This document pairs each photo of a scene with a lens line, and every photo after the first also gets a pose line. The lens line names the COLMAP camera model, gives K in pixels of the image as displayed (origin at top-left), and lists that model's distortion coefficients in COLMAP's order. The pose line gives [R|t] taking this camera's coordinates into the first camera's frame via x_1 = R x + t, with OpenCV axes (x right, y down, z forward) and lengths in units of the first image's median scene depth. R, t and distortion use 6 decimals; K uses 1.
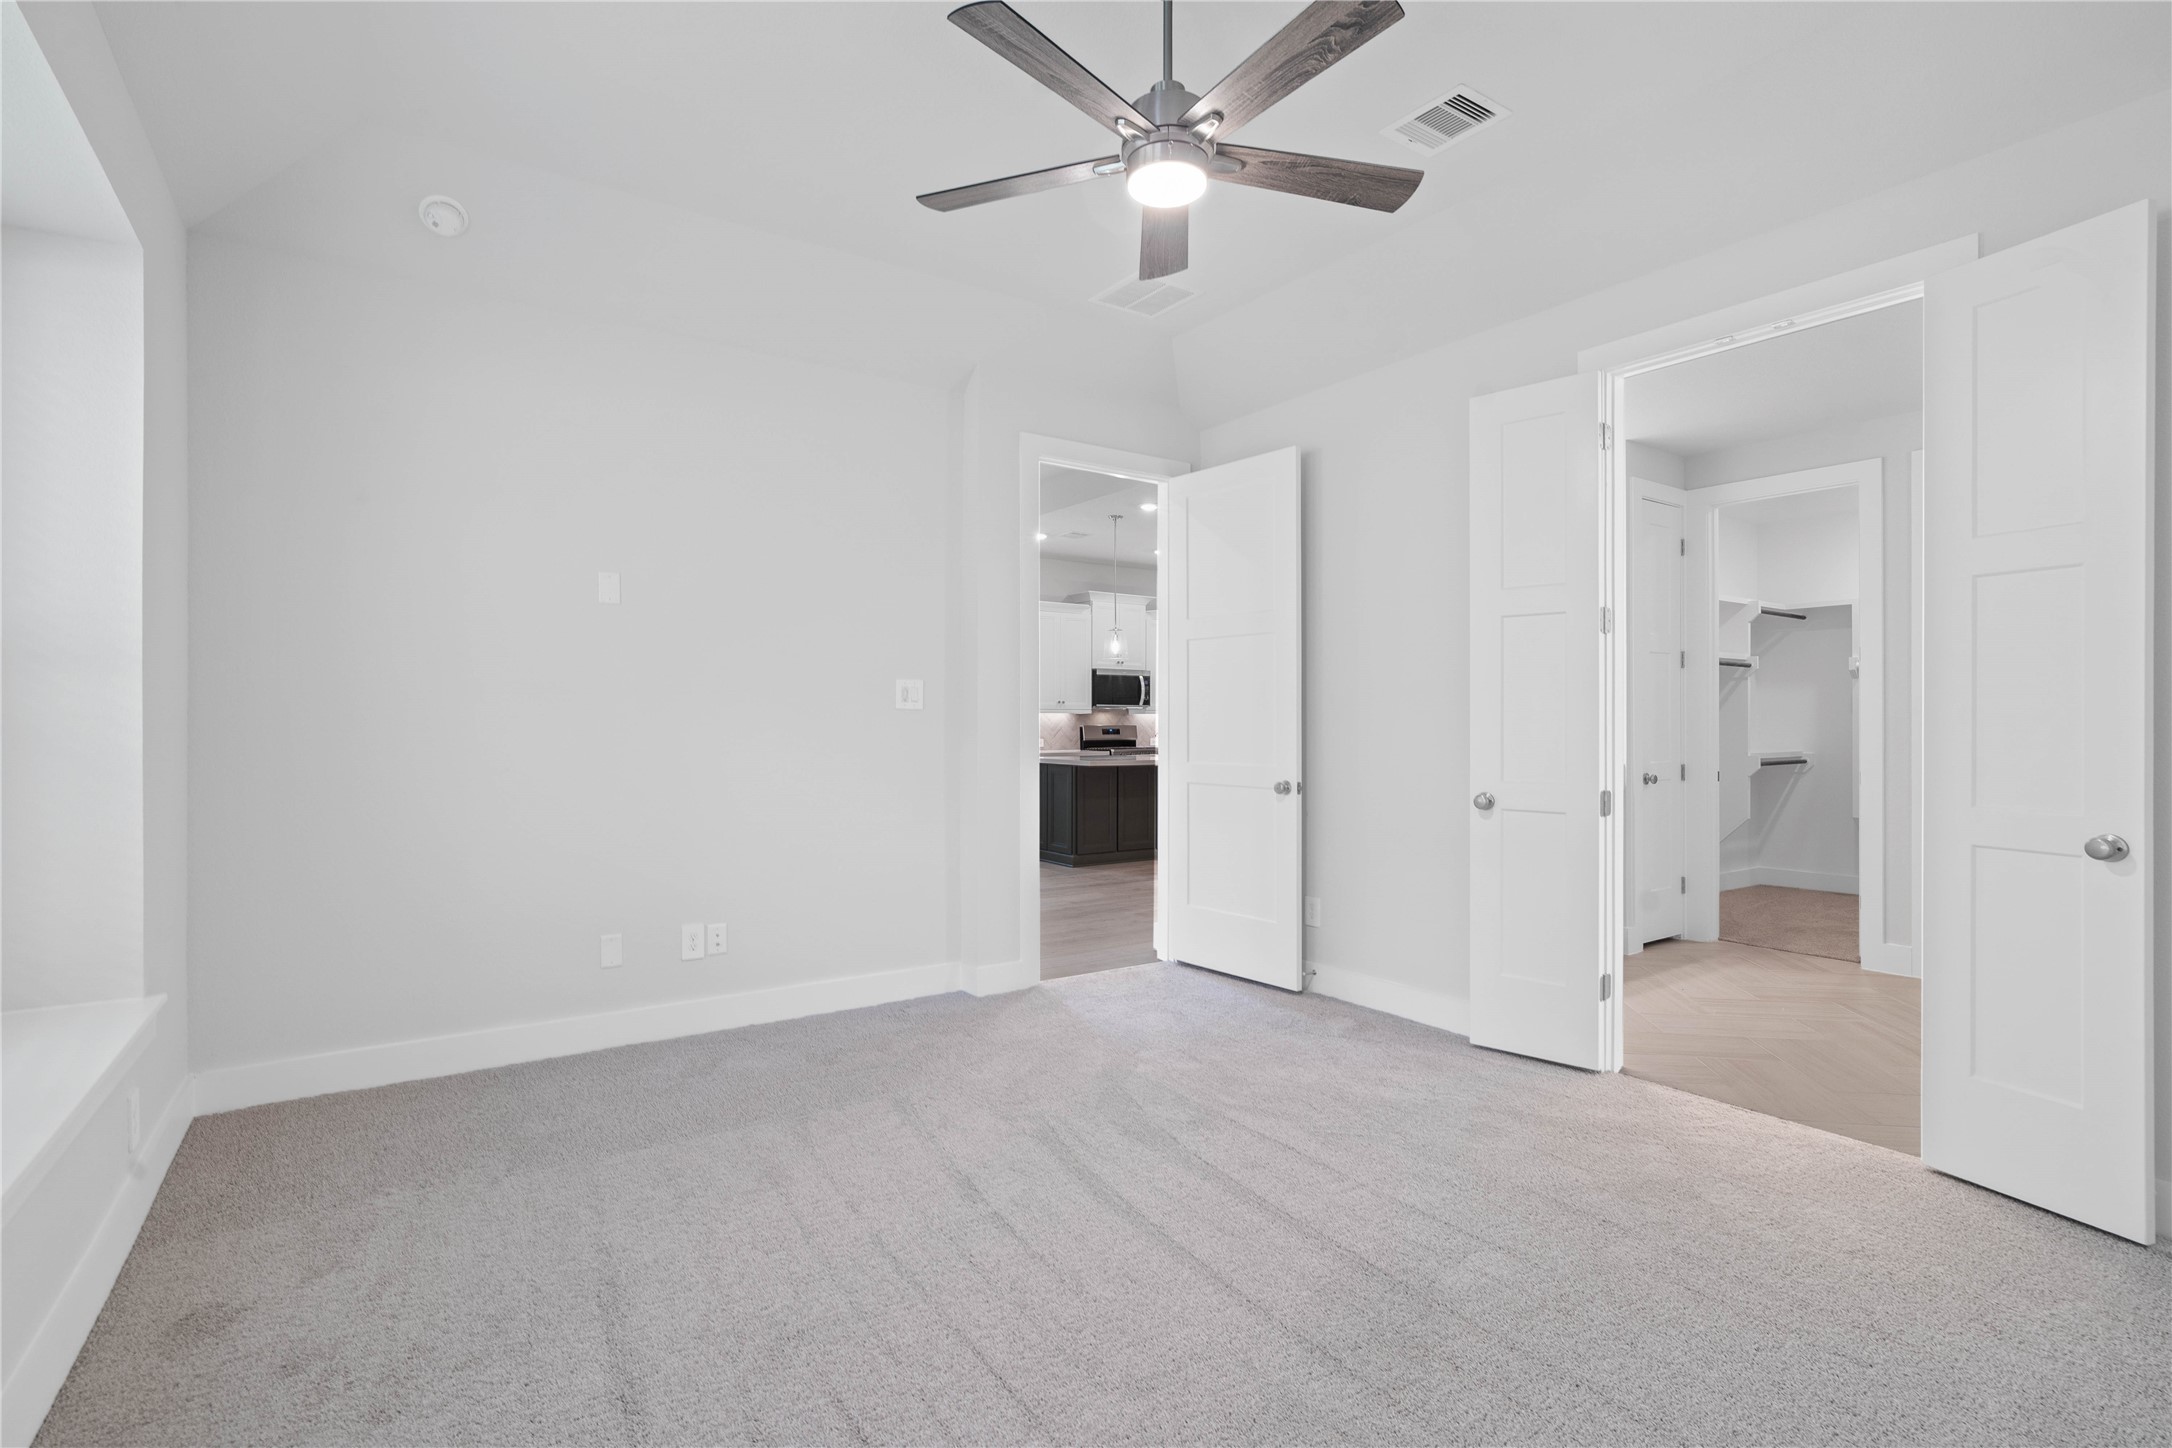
lens RADIAL K [[1040.7, 0, 1080.2], [0, 1040.7, 707.5], [0, 0, 1]] dist [-0.002941, -0.000085]
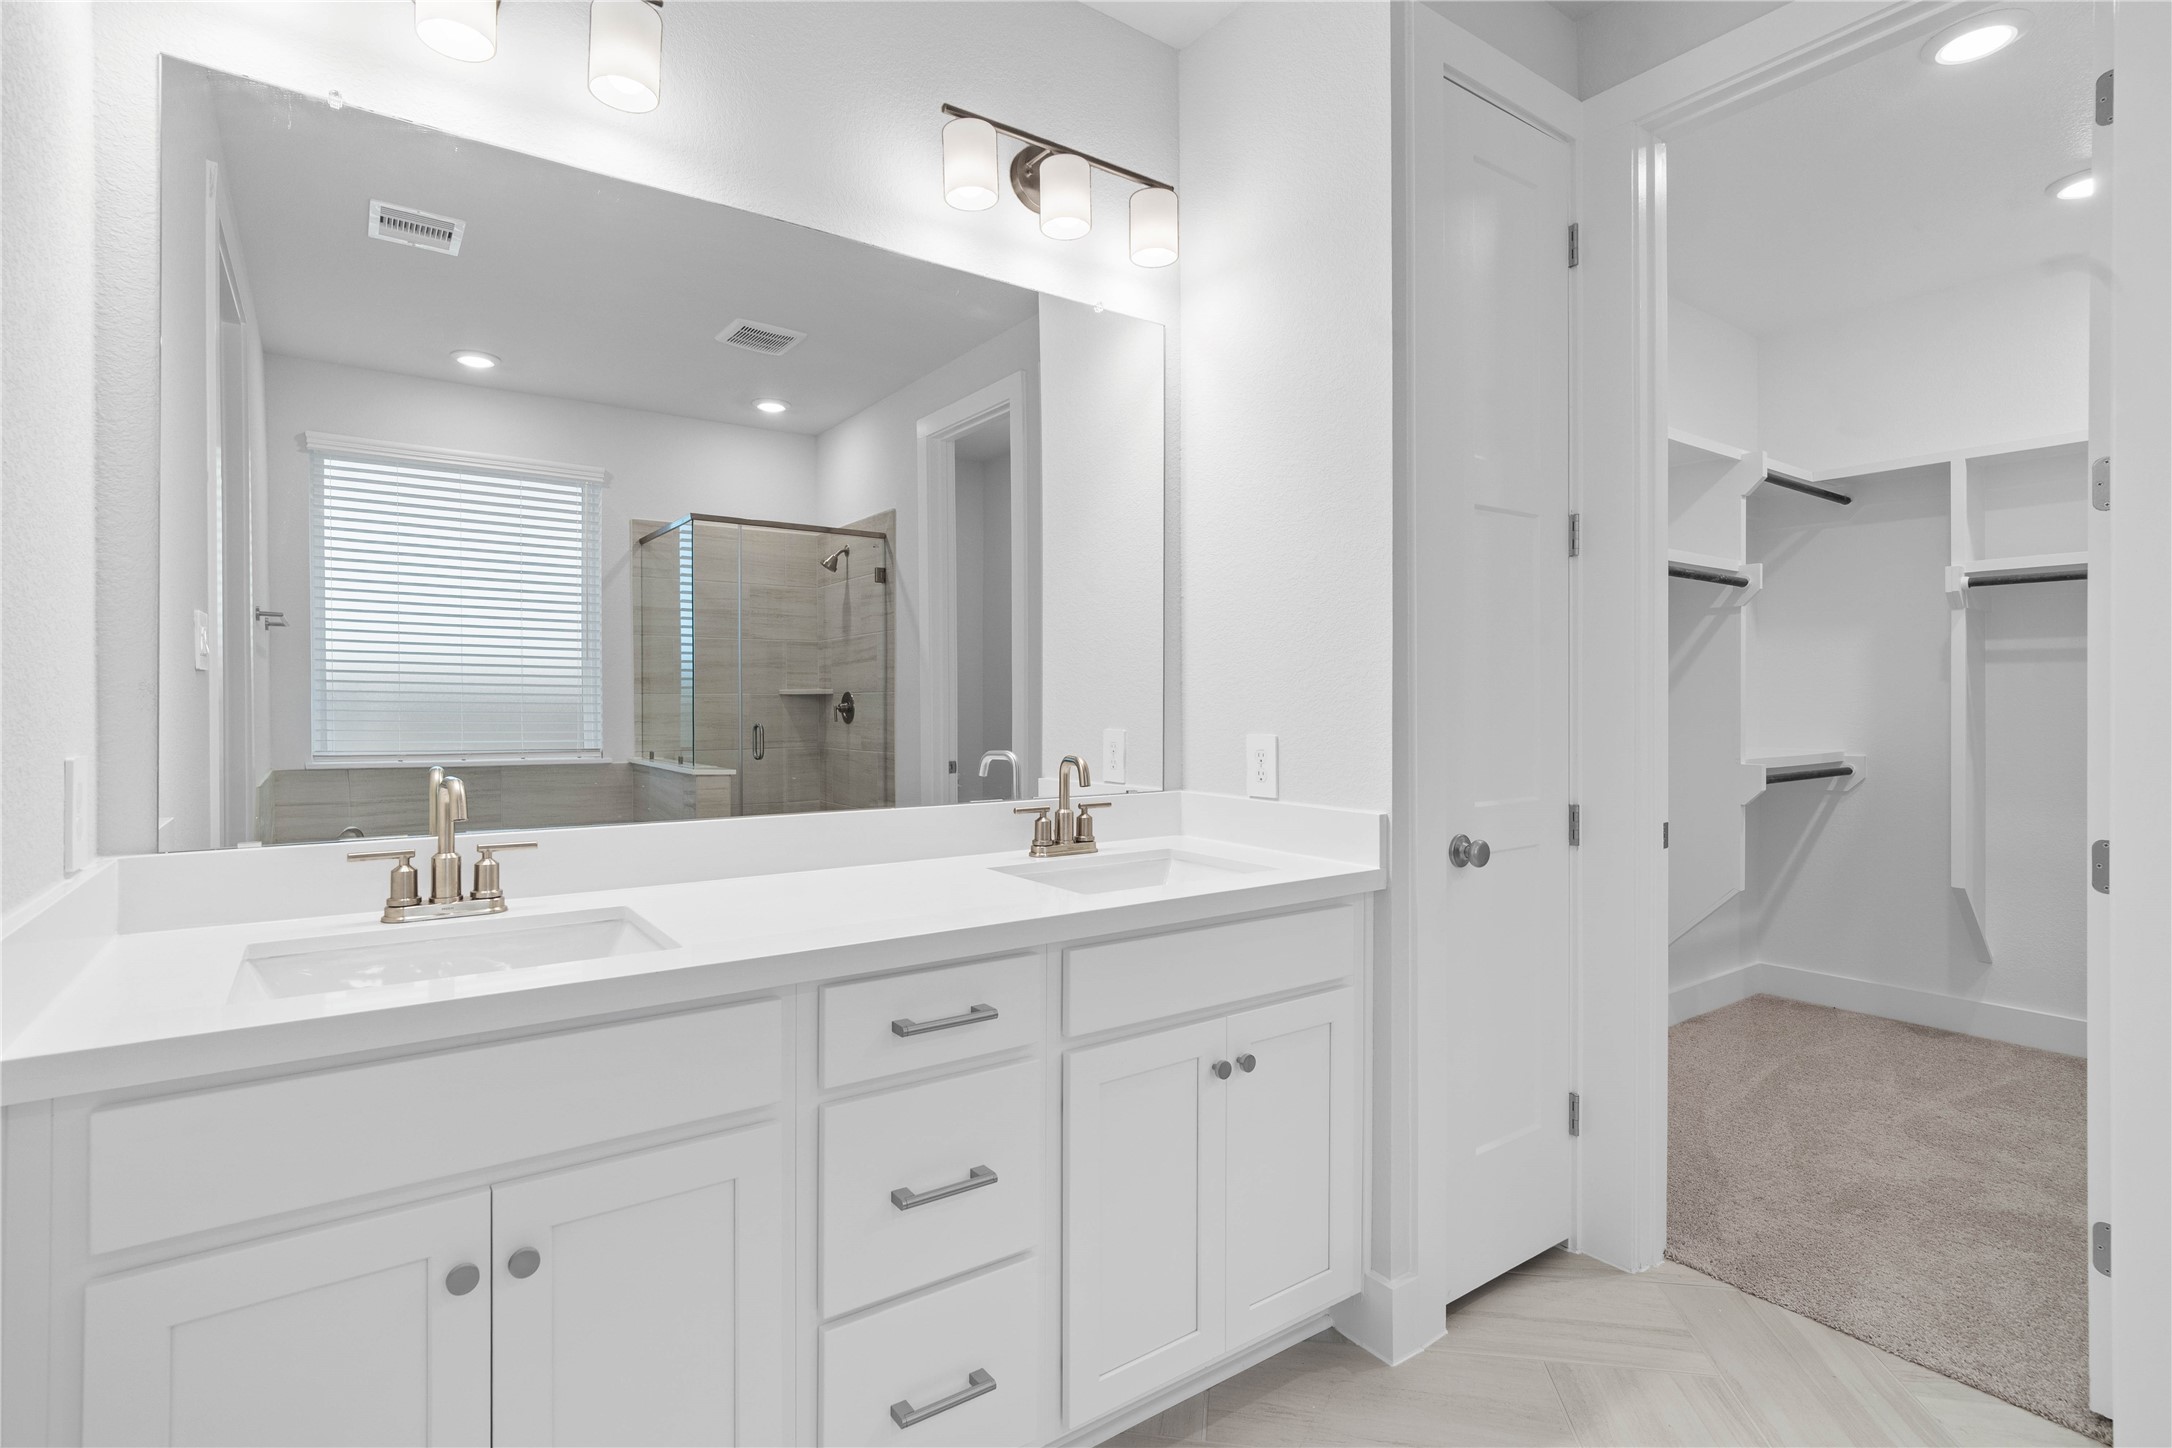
lens RADIAL K [[1035.0, 0, 1058.9], [0, 1035.0, 703.2], [0, 0, 1]] dist [-0.002696, 0.007380]
pose [[0.999948, -0.005228, -0.008722, 0.318952], [0.005324, 0.999925, 0.011016, 0.009371], [0.008664, -0.011062, 0.999901, 0.498877]]
